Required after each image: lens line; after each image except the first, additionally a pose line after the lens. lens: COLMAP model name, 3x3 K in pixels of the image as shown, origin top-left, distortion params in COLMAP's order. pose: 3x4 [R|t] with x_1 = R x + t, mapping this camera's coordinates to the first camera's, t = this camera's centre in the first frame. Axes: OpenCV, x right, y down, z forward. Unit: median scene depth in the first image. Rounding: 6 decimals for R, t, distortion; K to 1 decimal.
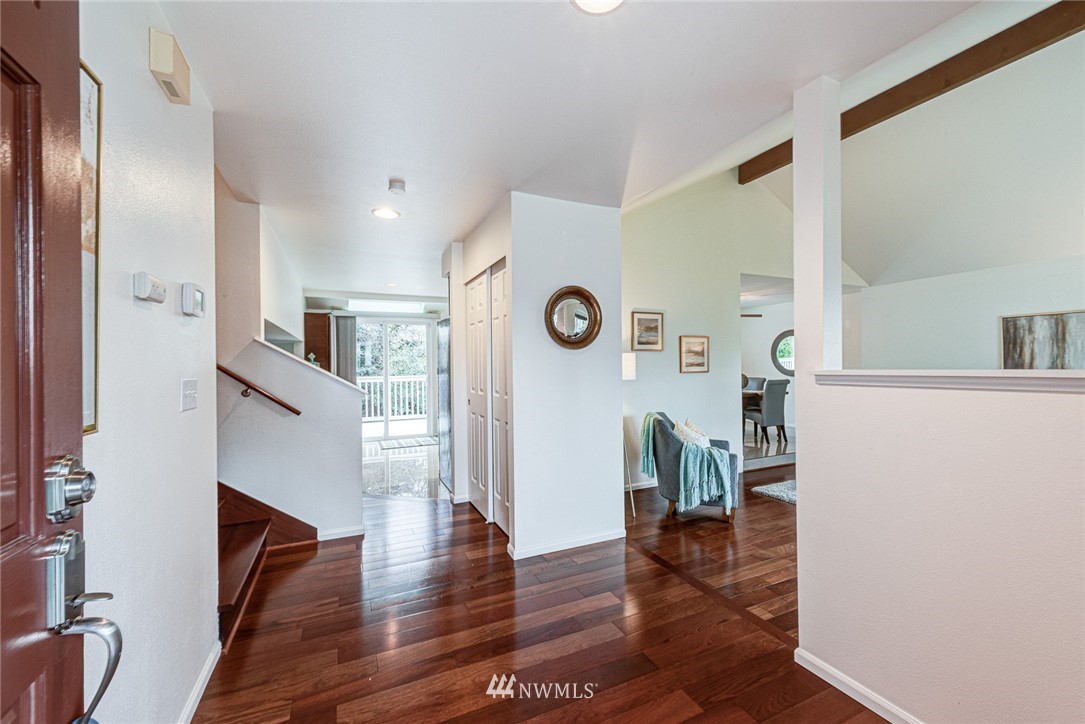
lens RADIAL K [[437.9, 0, 542.4], [0, 437.9, 365.1], [0, 0, 1]] dist [0.008232, -0.000165]
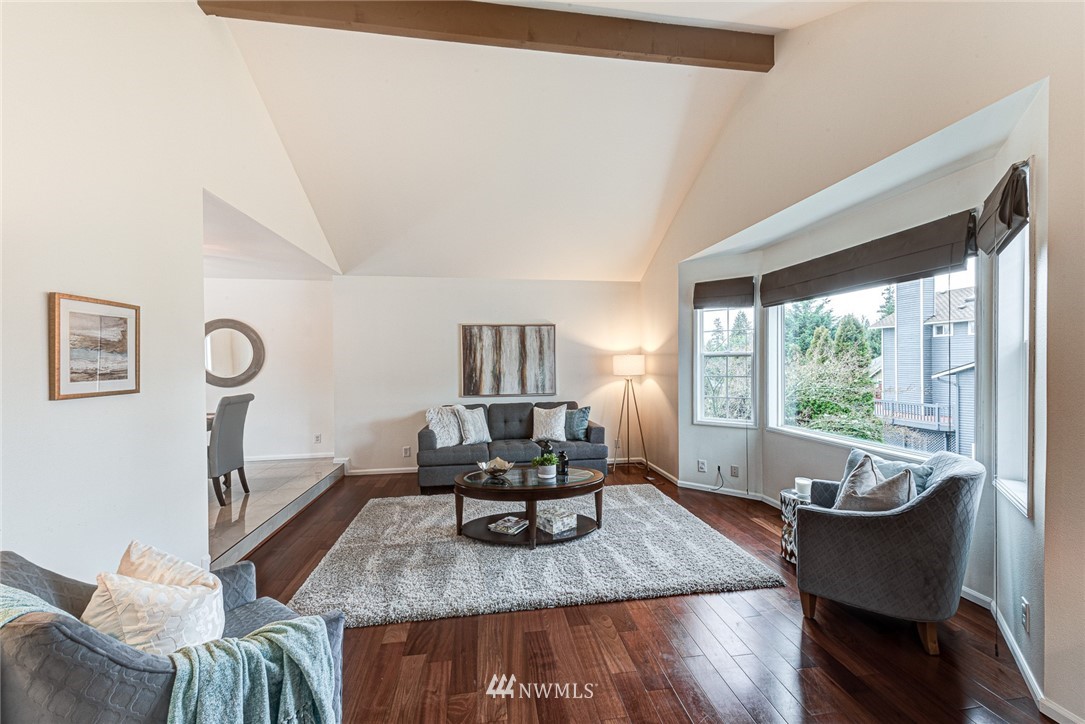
lens RADIAL K [[431.1, 0, 548.2], [0, 431.1, 363.8], [0, 0, 1]] dist [0.001365, -0.000219]
pose [[0.278003, 0.004311, 0.960571, 0.097351], [0.008376, 0.999941, -0.006912, -0.004707], [-0.960544, 0.009968, 0.277950, 0.529338]]
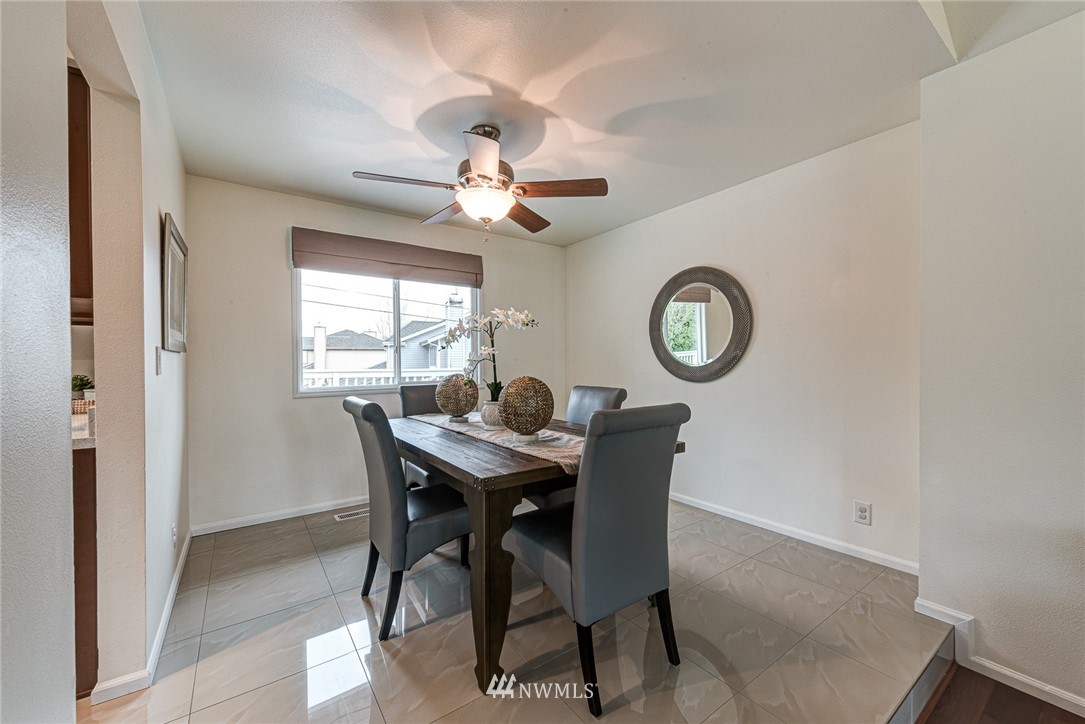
lens RADIAL K [[421.5, 0, 542.3], [0, 421.5, 364.8], [0, 0, 1]] dist [-0.000642, -0.000272]
pose [[0.982623, 0.006108, 0.185513, 0.576185], [-0.006455, 0.999978, 0.001264, 0.015006], [-0.185502, -0.002440, 0.982641, 1.031020]]
